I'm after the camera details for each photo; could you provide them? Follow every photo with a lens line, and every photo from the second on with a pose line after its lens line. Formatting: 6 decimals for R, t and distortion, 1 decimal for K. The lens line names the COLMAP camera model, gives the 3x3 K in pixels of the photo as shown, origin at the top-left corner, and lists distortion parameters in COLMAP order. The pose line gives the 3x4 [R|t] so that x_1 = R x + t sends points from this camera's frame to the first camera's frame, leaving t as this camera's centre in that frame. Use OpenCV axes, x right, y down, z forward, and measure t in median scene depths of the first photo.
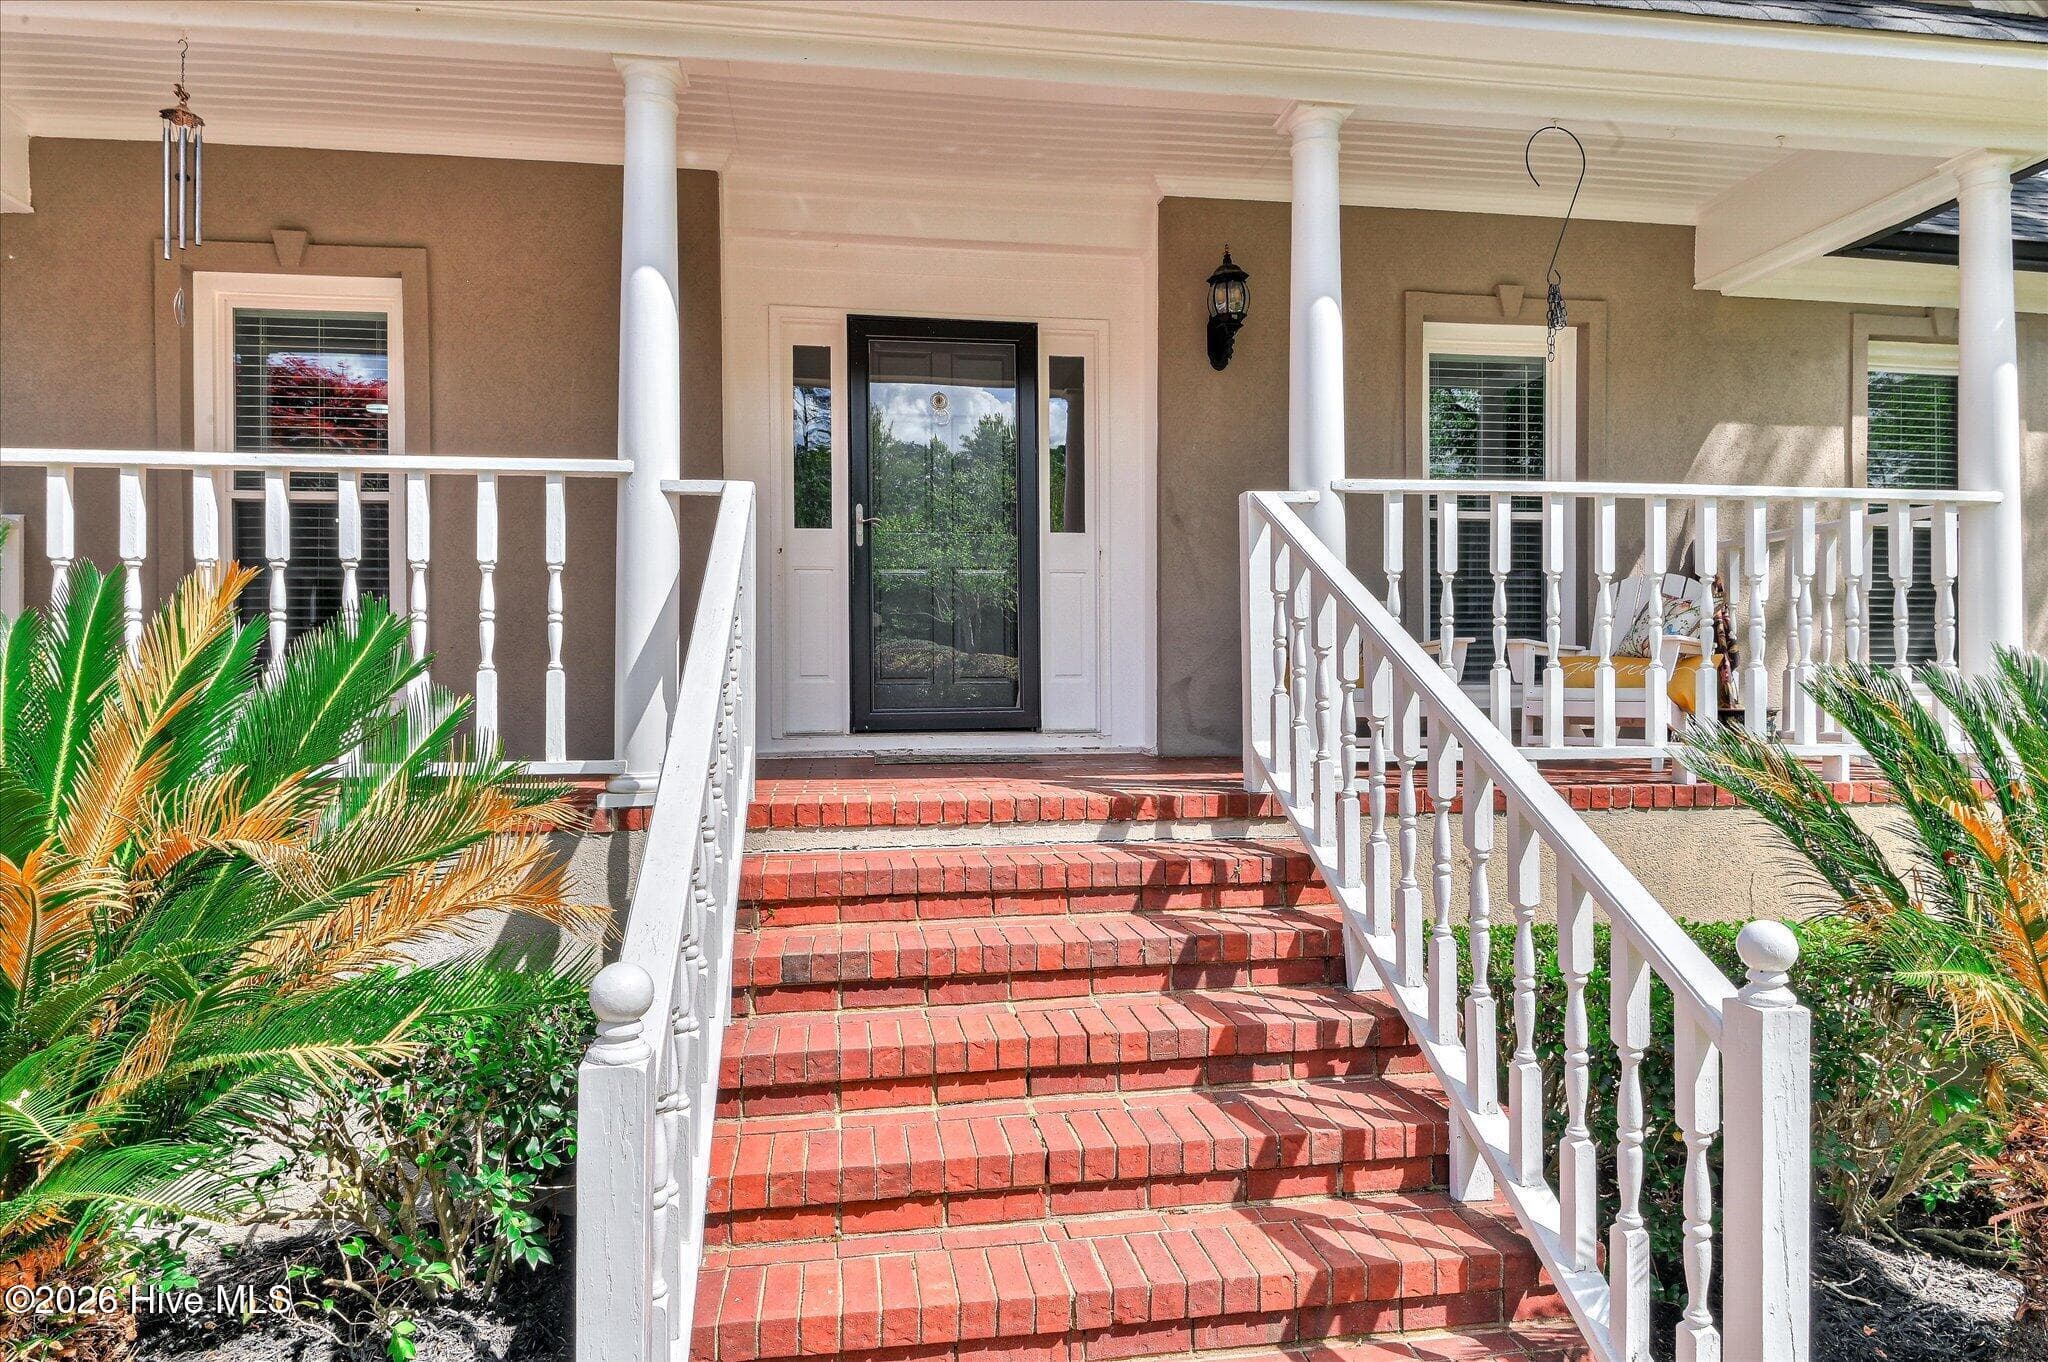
lens RADIAL K [[1183.7, 0, 1018.2], [0, 1183.7, 673.4], [0, 0, 1]] dist [-0.003173, -0.000146]
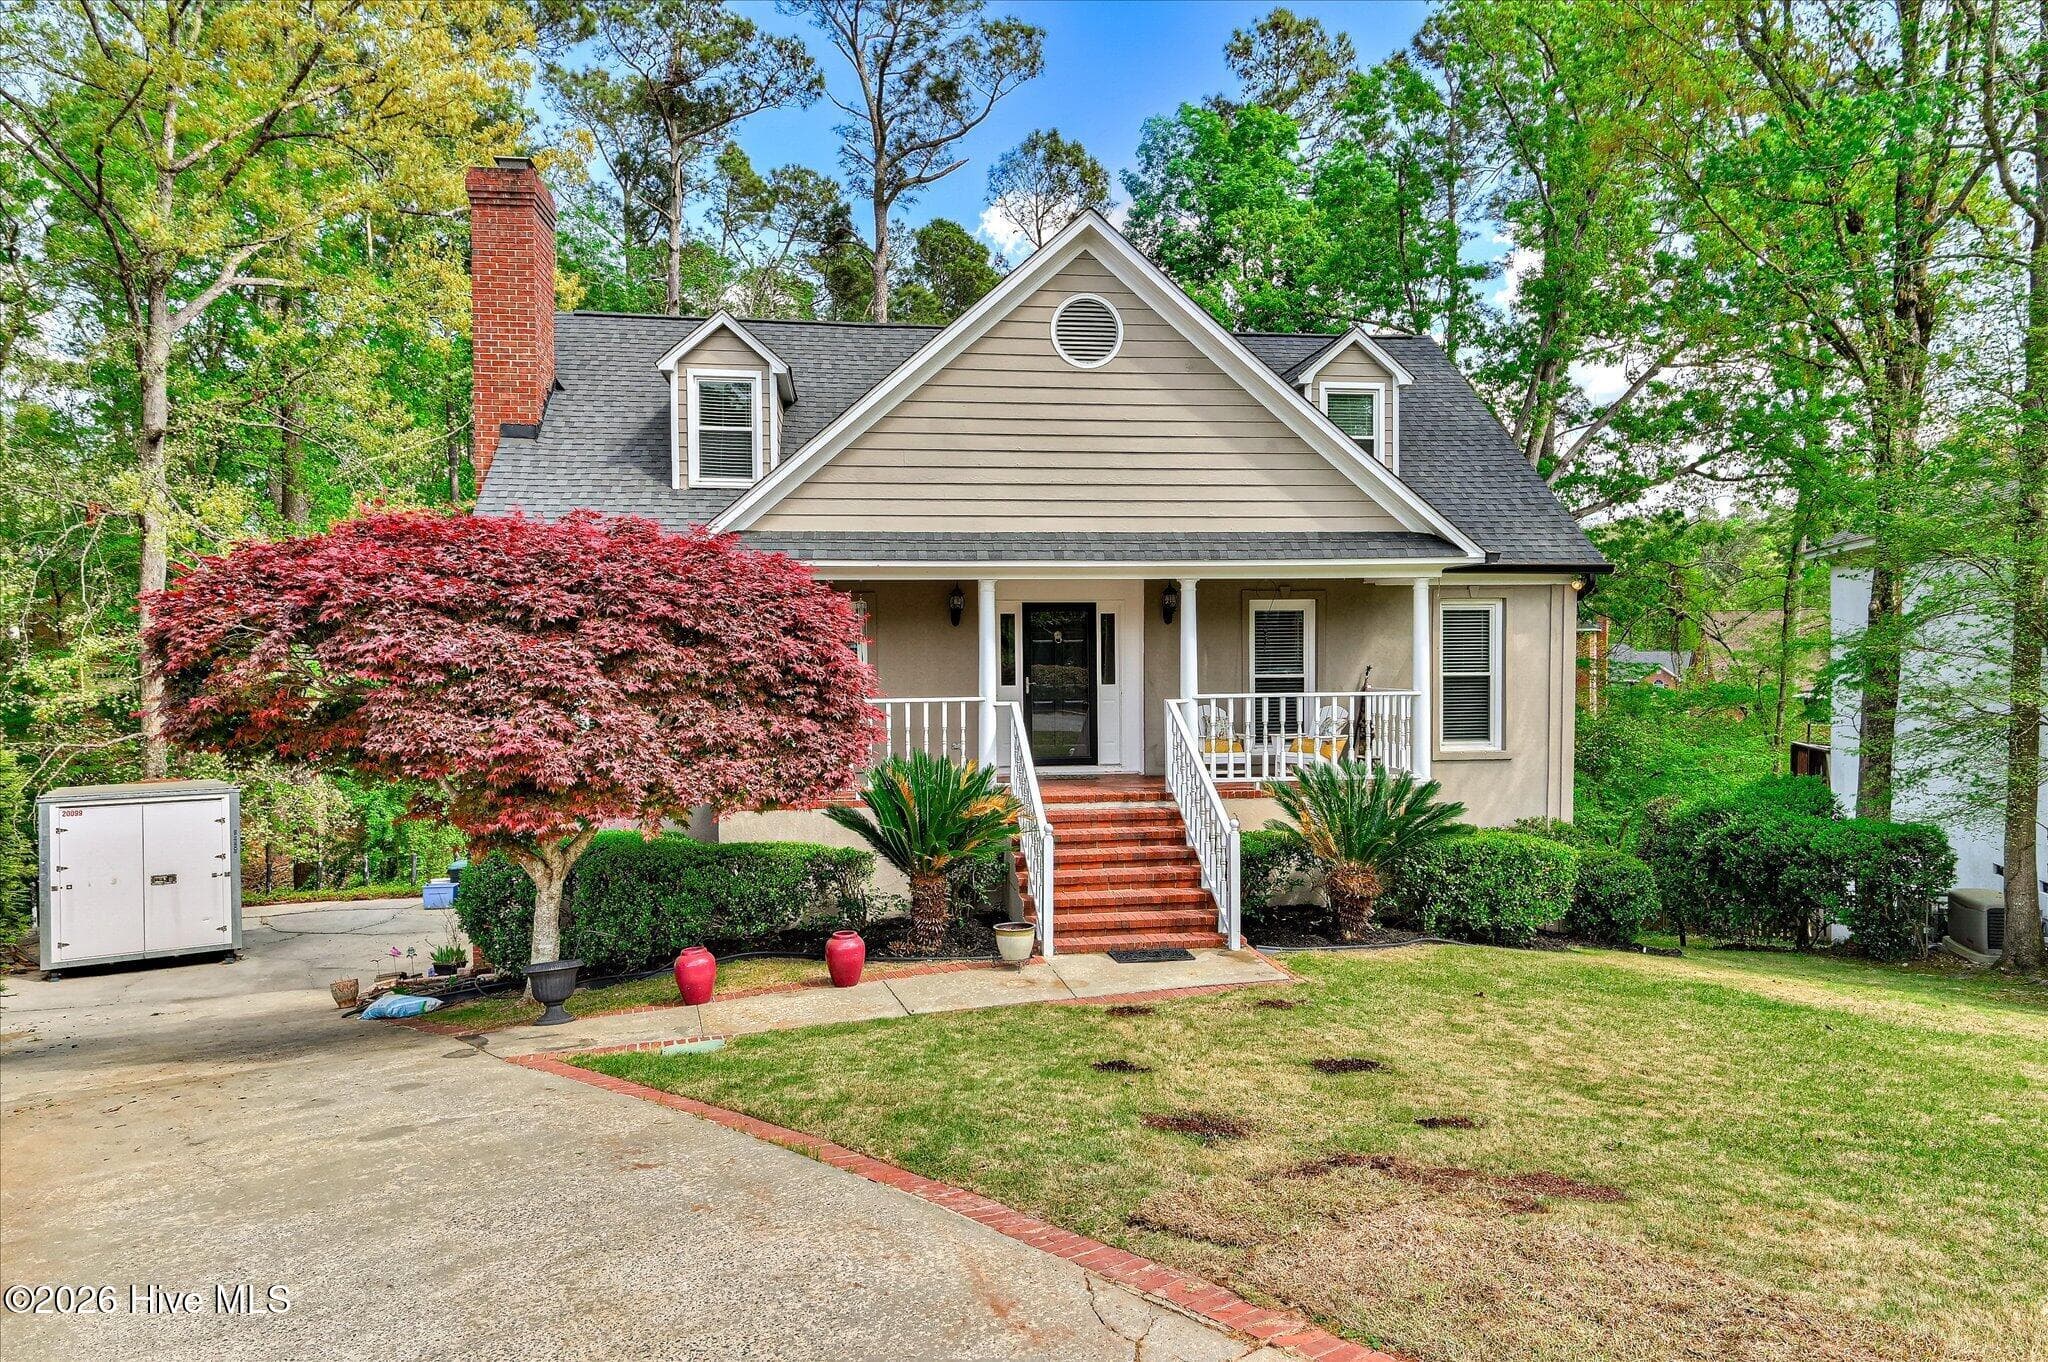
lens RADIAL K [[1014.1, 0, 1021.1], [0, 1014.1, 674.8], [0, 0, 1]] dist [0.005408, -0.001423]
pose [[0.999516, -0.002469, -0.031007, -0.119999], [0.002803, 0.999938, 0.010733, -0.257936], [0.030979, -0.010815, 0.999462, -1.829243]]
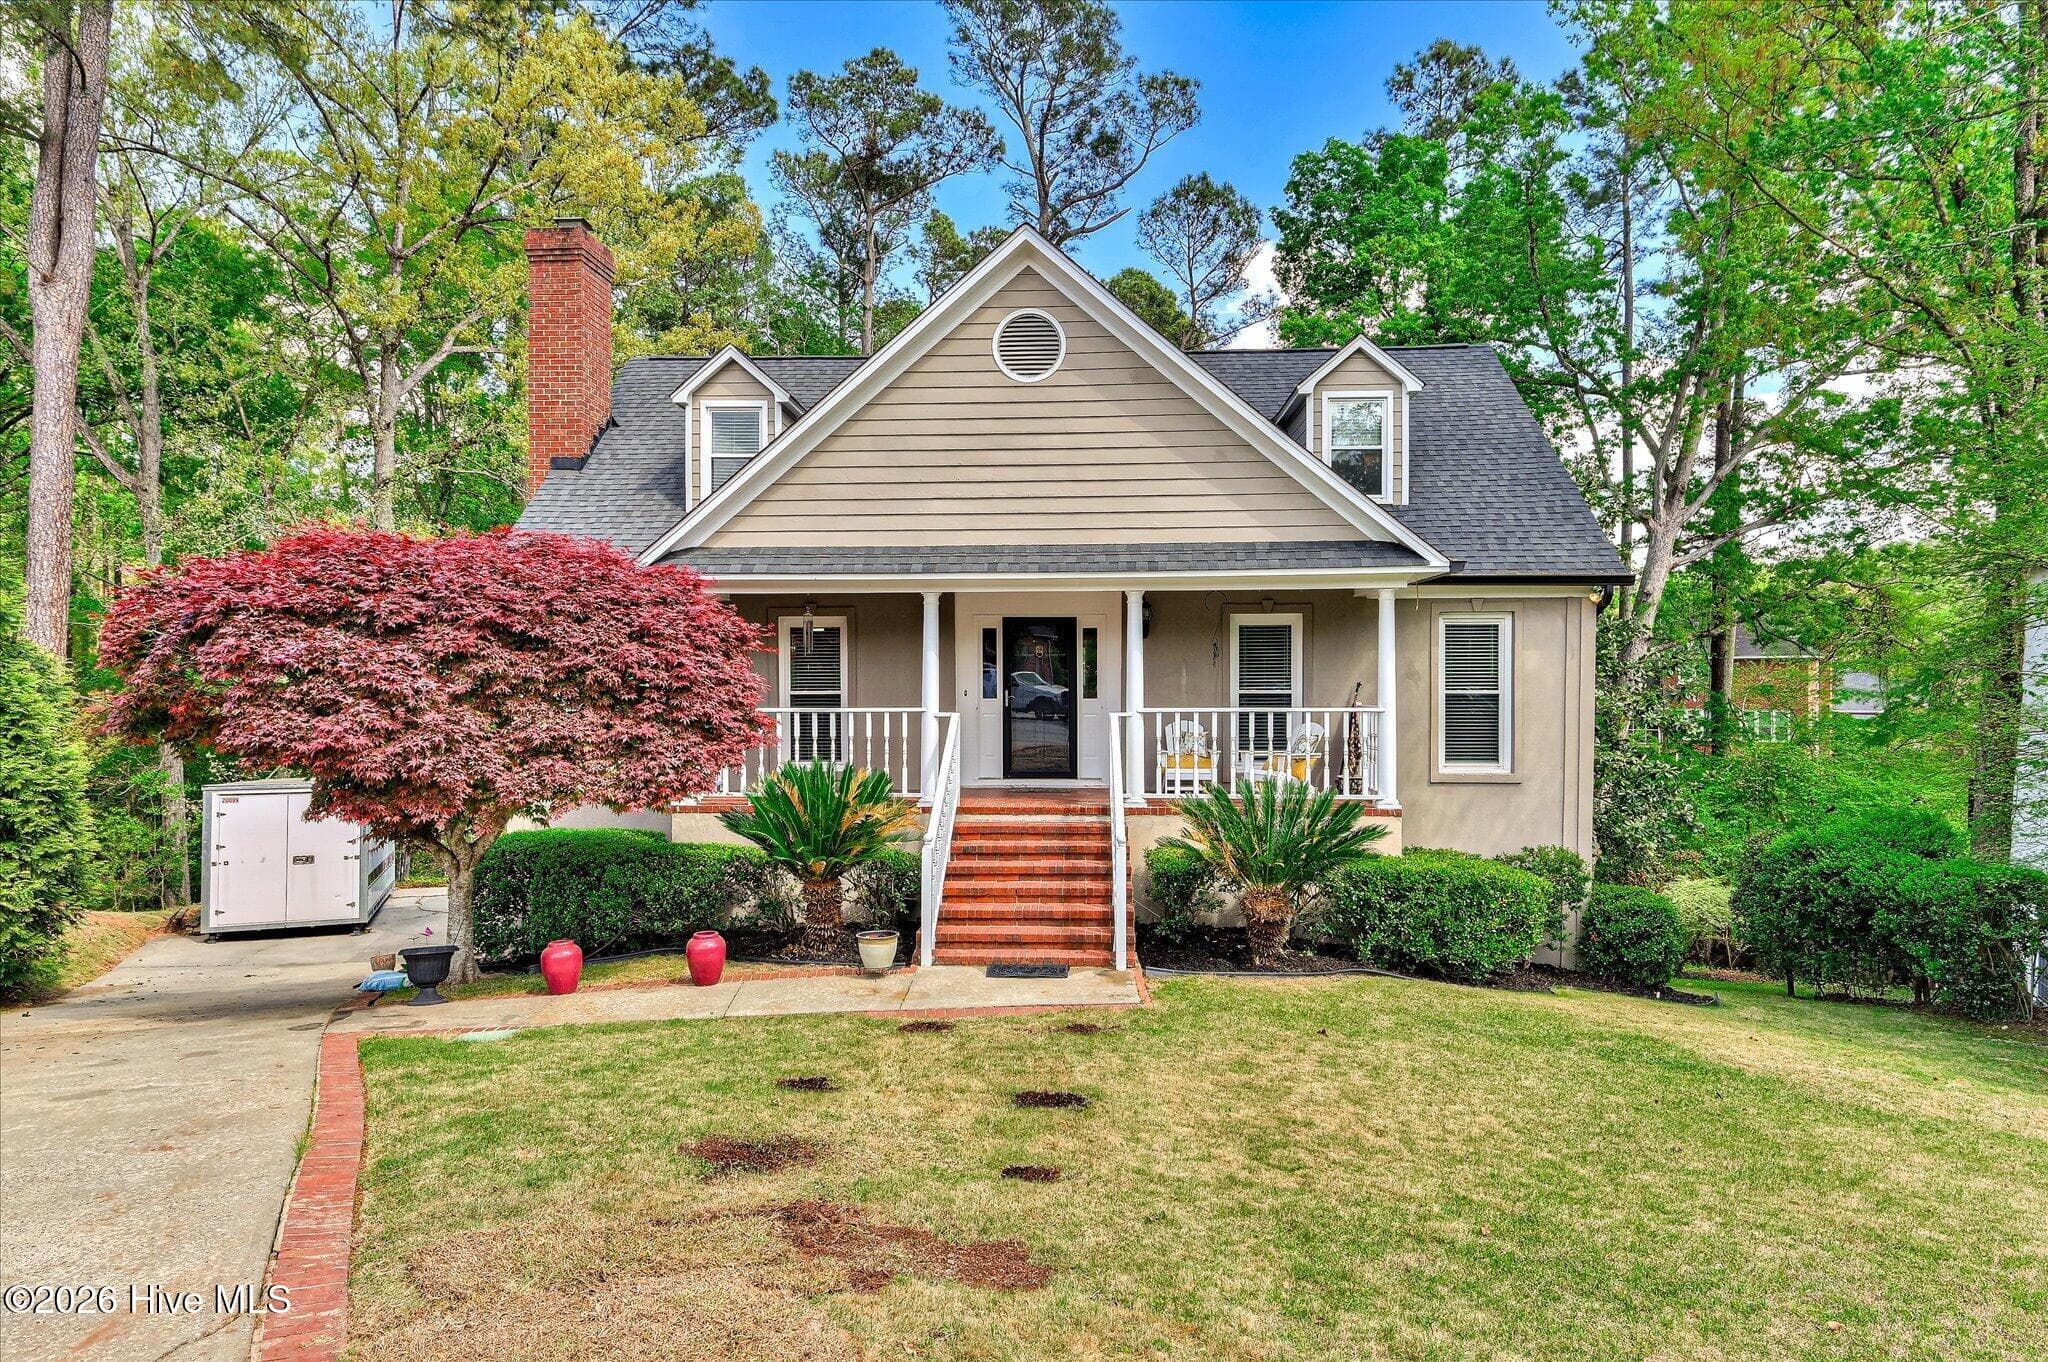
lens RADIAL K [[962.0, 0, 1037.7], [0, 962.0, 683.8], [0, 0, 1]] dist [0.000991, -0.001487]
pose [[0.983129, 0.005263, -0.182838, 0.487877], [-0.005659, 0.999983, -0.001646, -0.232410], [0.182826, 0.002653, 0.983142, -1.634838]]
